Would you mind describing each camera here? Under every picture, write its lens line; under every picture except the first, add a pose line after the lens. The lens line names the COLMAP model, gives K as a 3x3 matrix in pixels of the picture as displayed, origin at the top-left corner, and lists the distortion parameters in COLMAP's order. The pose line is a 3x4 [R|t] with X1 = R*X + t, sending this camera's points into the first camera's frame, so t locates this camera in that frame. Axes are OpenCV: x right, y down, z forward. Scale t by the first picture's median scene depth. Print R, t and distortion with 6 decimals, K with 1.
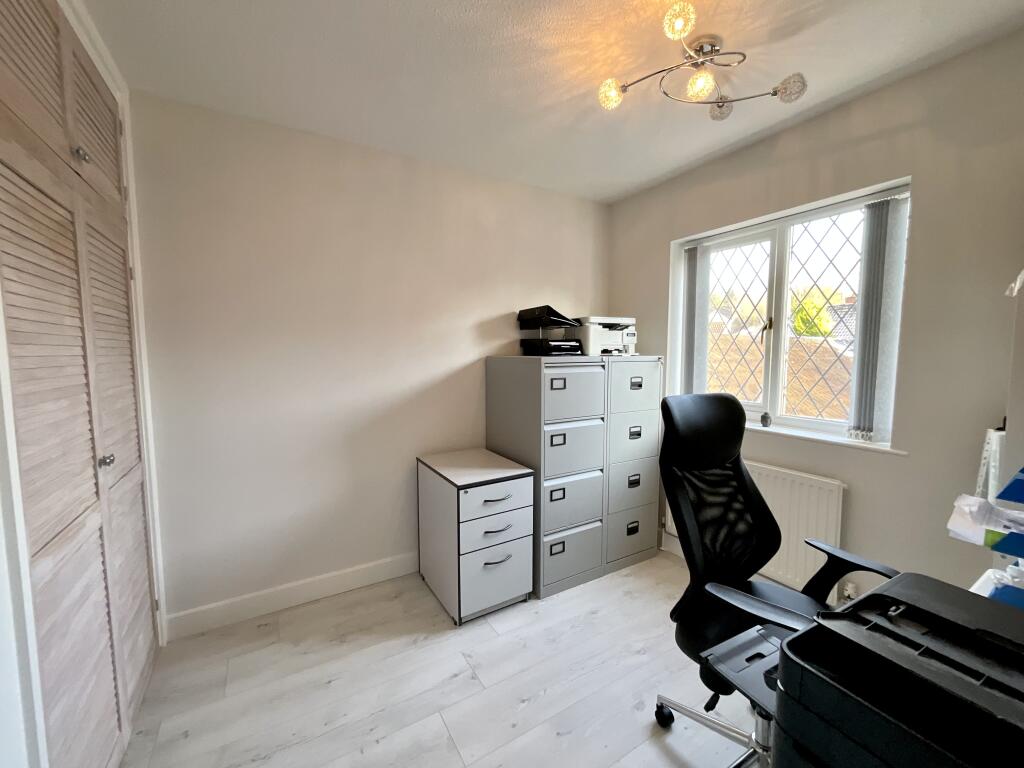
lens RADIAL K [[412.8, 0, 511.9], [0, 412.8, 383.8], [0, 0, 1]] dist [0.000620, 0.000550]
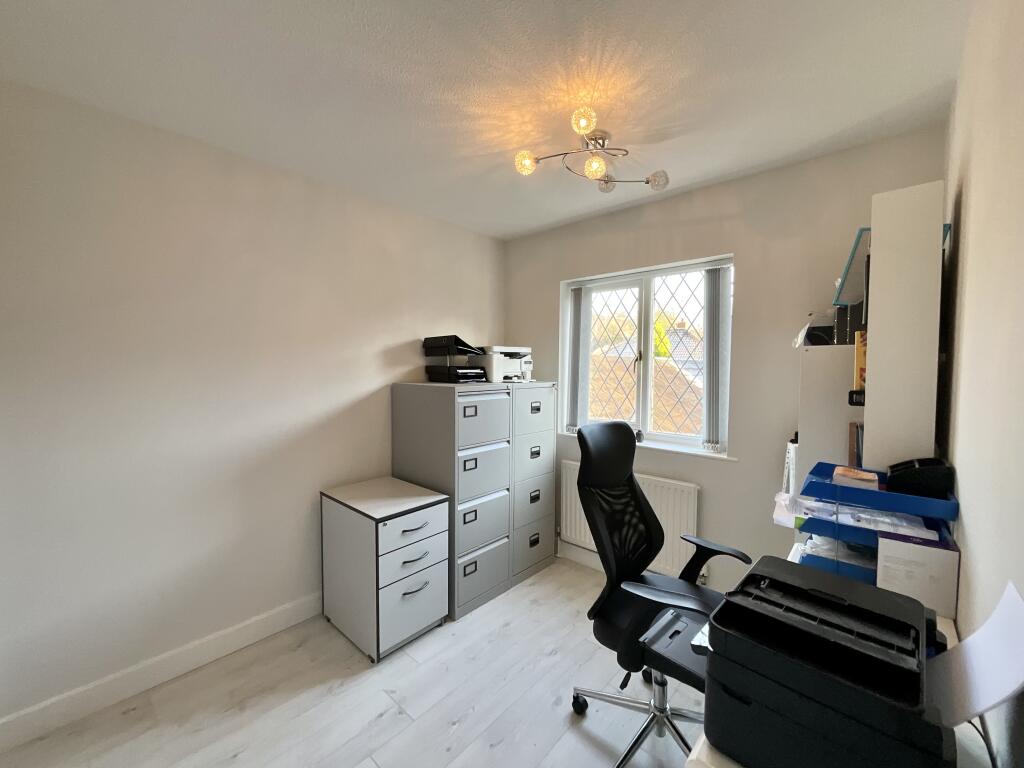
lens RADIAL K [[412.8, 0, 511.8], [0, 412.8, 383.7], [0, 0, 1]] dist [0.000620, 0.000550]
pose [[0.955694, -0.007540, 0.294264, -0.109383], [0.017185, 0.999396, -0.030204, -0.041889], [-0.293859, 0.033923, 0.955247, -0.052515]]
